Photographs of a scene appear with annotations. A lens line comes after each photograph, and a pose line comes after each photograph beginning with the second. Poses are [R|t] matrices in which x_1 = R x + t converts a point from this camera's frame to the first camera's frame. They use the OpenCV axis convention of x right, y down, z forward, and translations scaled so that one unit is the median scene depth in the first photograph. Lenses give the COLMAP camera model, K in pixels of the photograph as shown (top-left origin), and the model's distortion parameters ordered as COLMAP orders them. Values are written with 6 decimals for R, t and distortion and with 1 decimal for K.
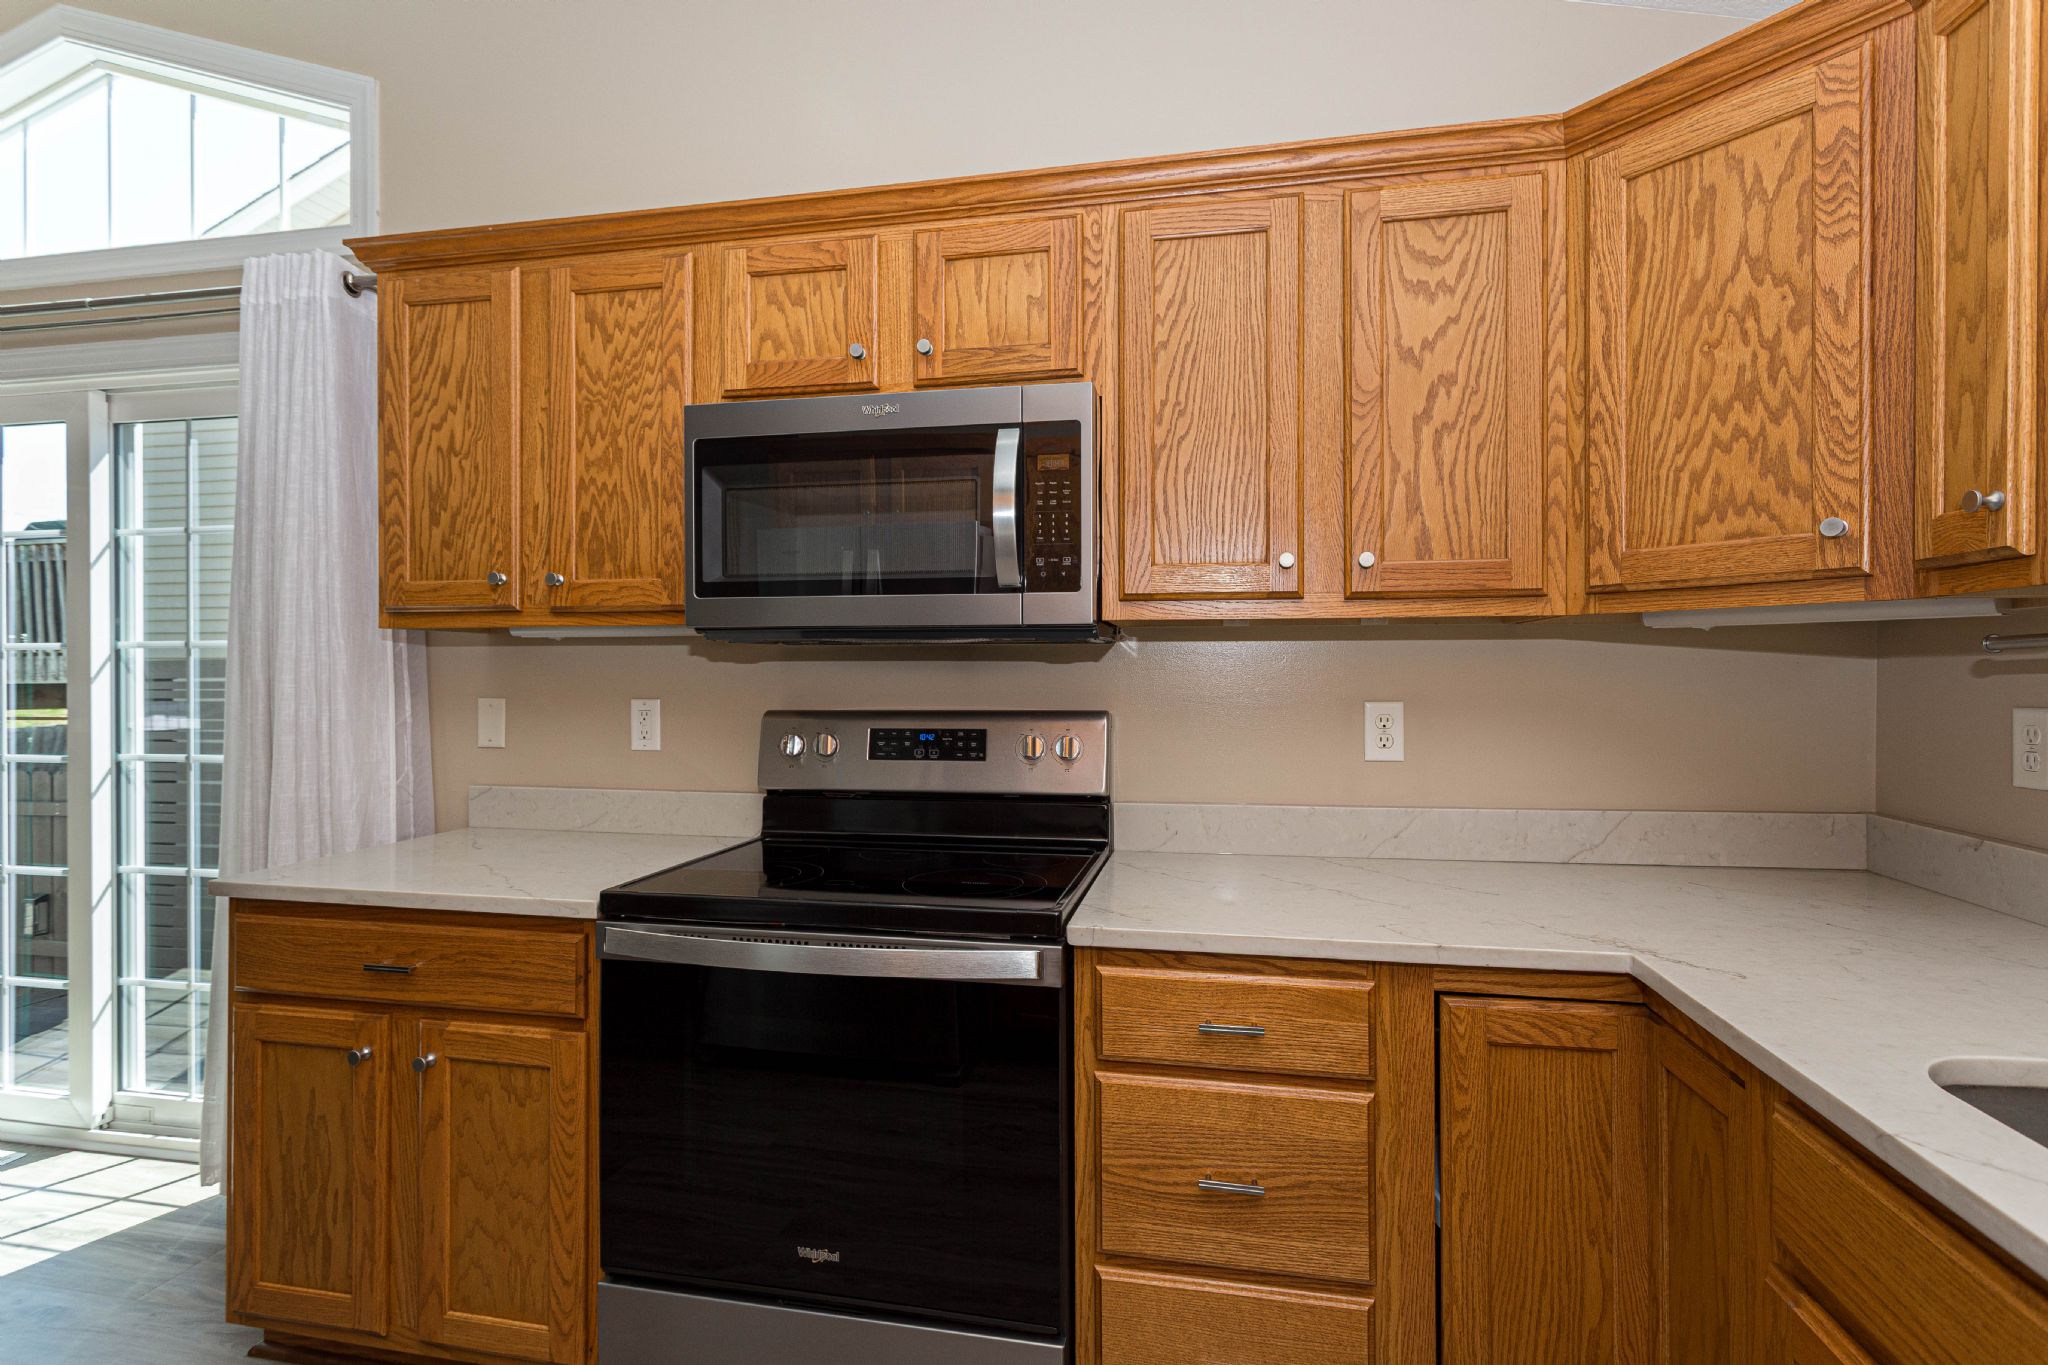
lens RADIAL K [[1023.5, 0, 1024.0], [0, 1023.5, 682.5], [0, 0, 1]] dist [0.054381, 0.000038]
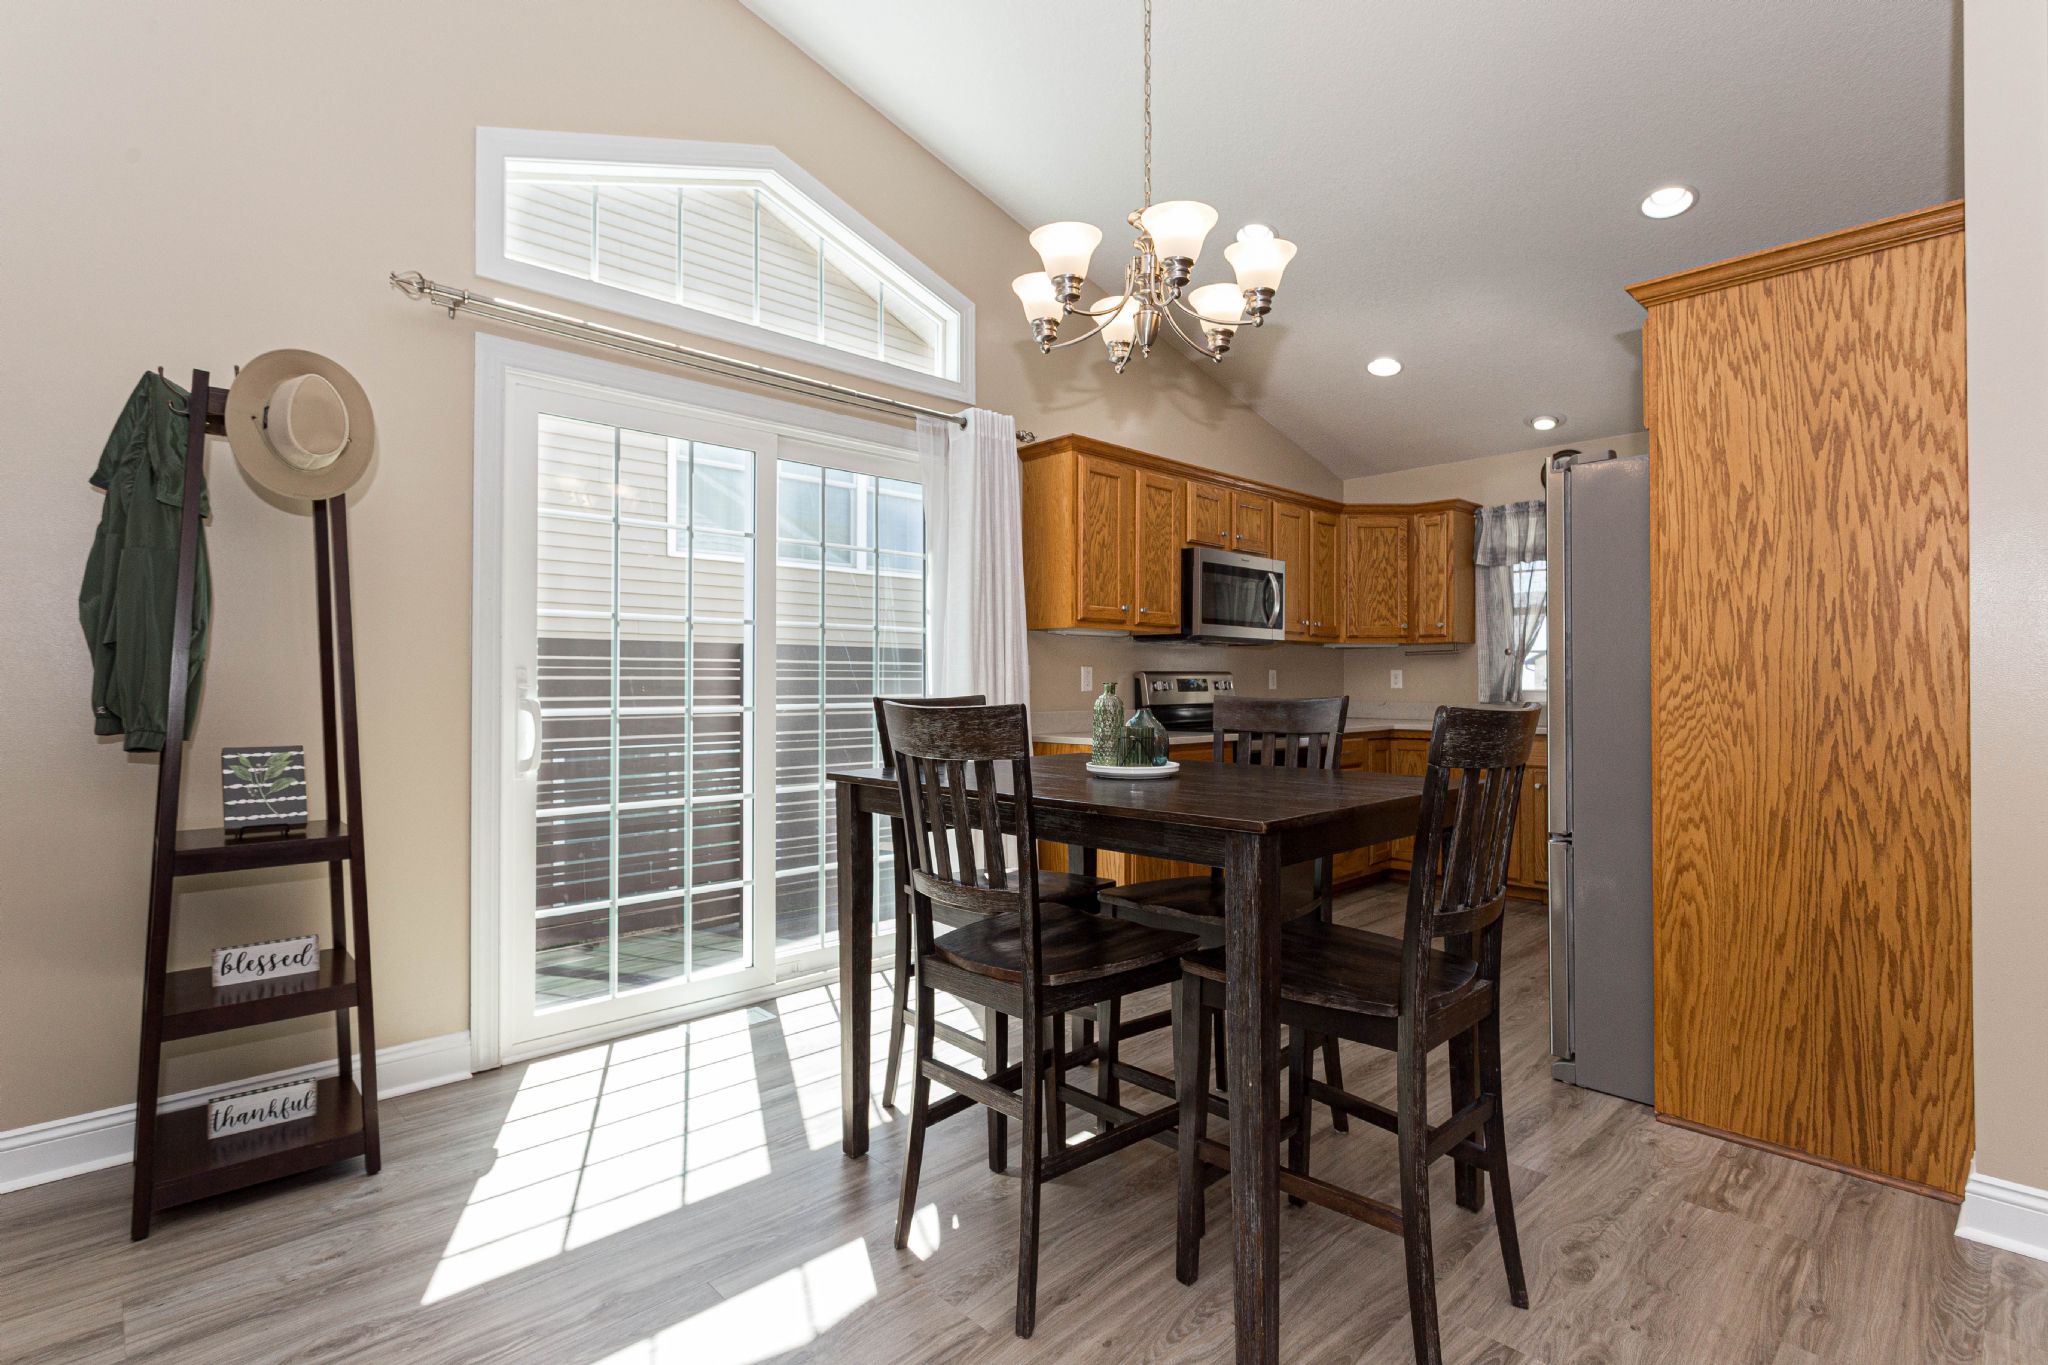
lens RADIAL K [[1000.9, 0, 1024.0], [0, 1000.9, 682.5], [0, 0, 1]] dist [-0.004209, -0.000680]
pose [[0.567769, 0.005090, 0.823172, -3.216847], [-0.000112, 0.999981, -0.006106, 0.100522], [-0.823188, 0.003375, 0.567759, -0.041014]]
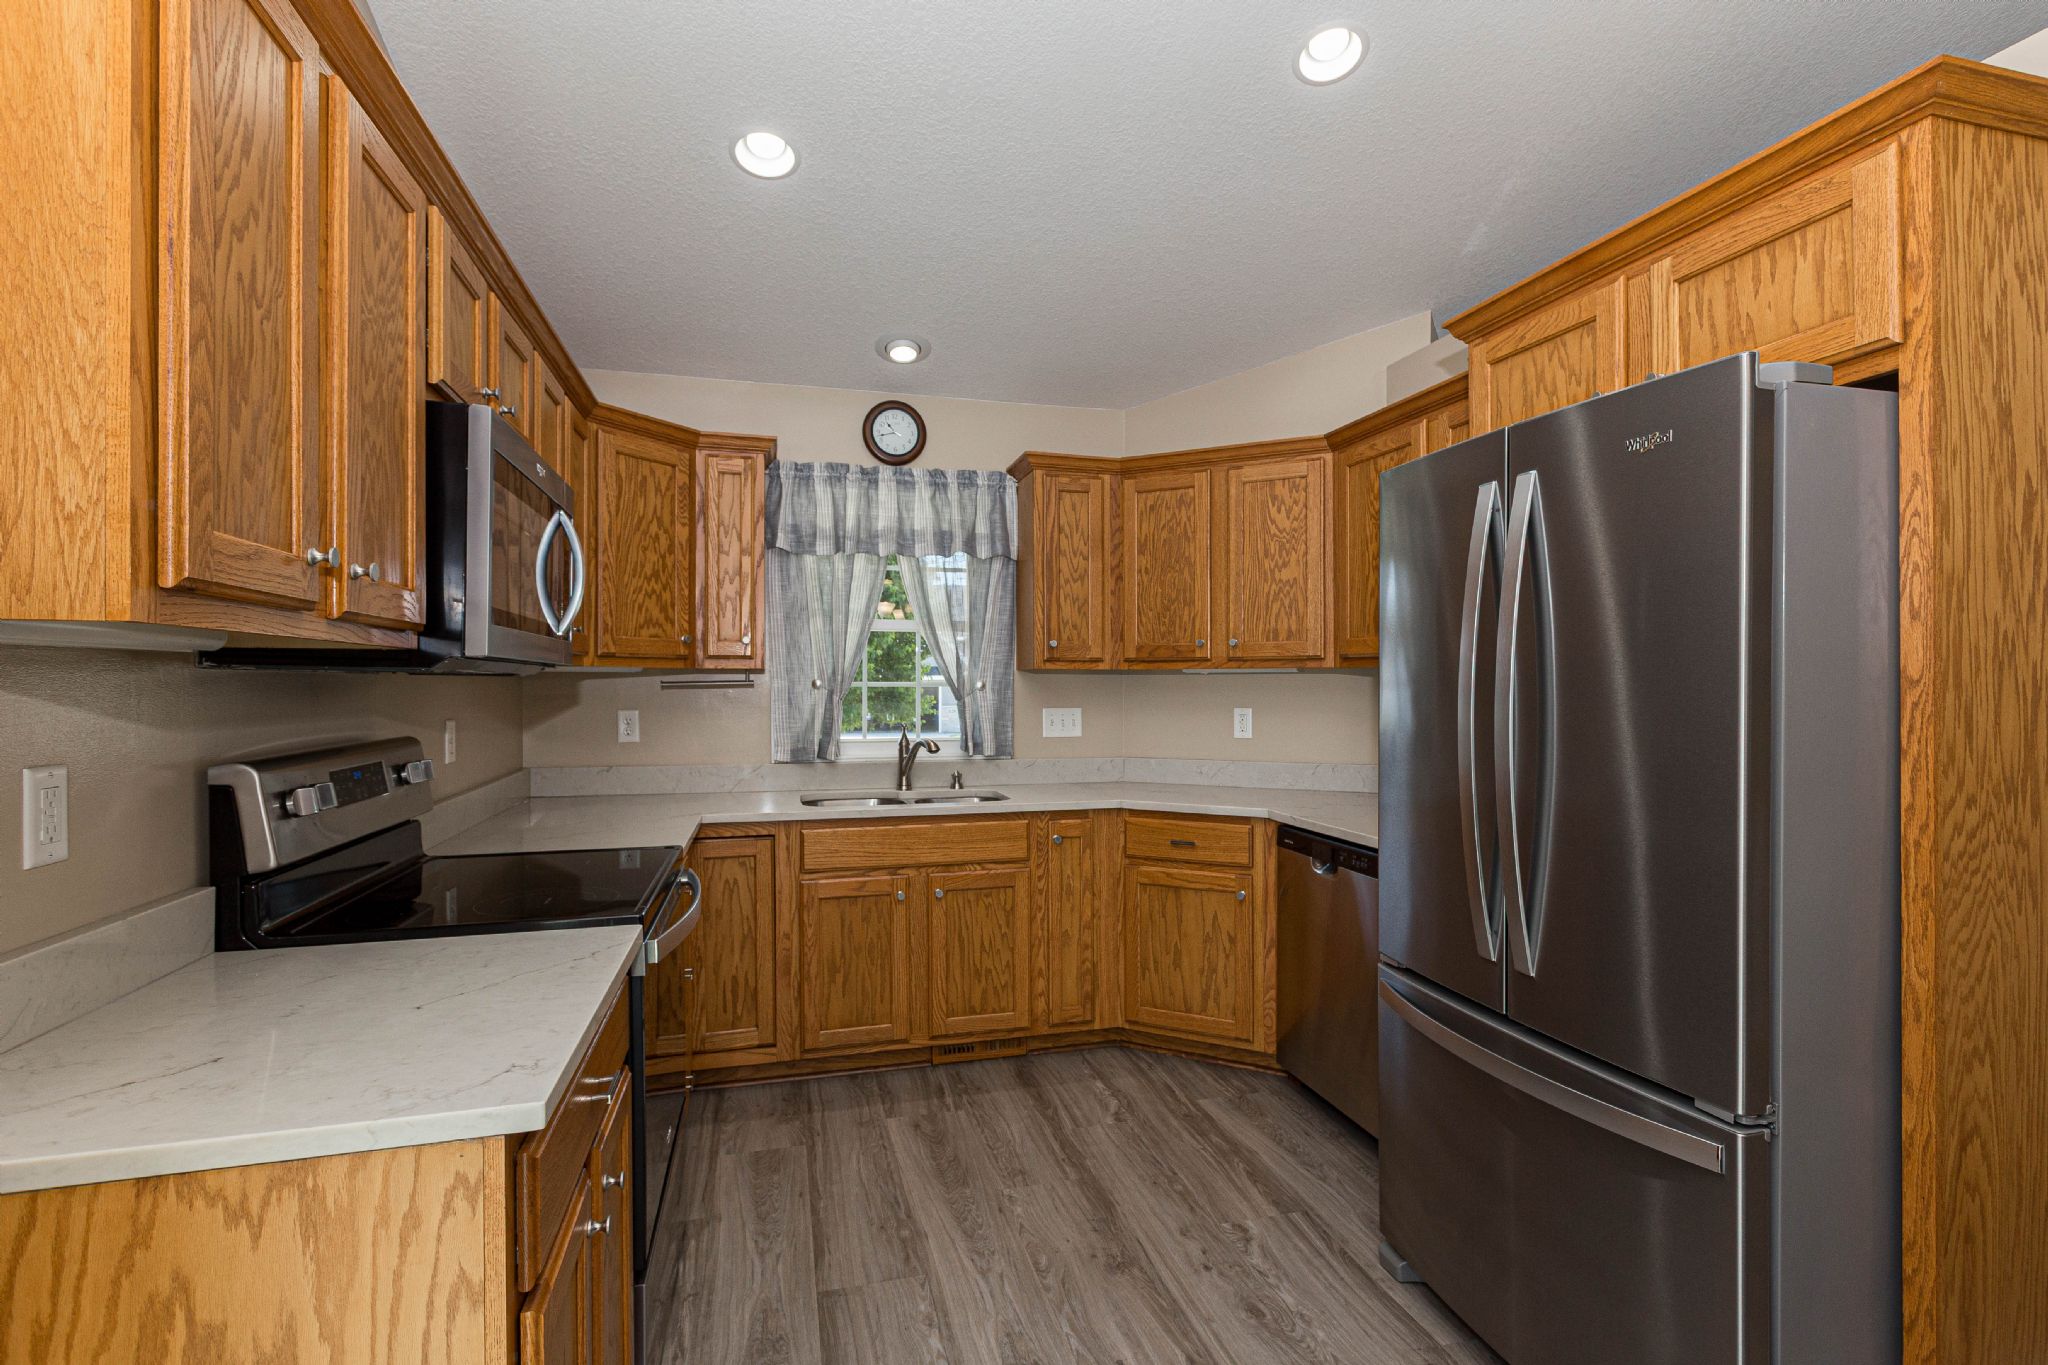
lens RADIAL K [[1019.4, 0, 1070.3], [0, 1019.4, 689.2], [0, 0, 1]] dist [-0.002302, -0.000522]
pose [[-0.460982, -0.000575, 0.887409, -1.658283], [0.002868, 0.999994, 0.002138, -0.028333], [-0.887405, 0.003531, -0.460977, 1.201946]]
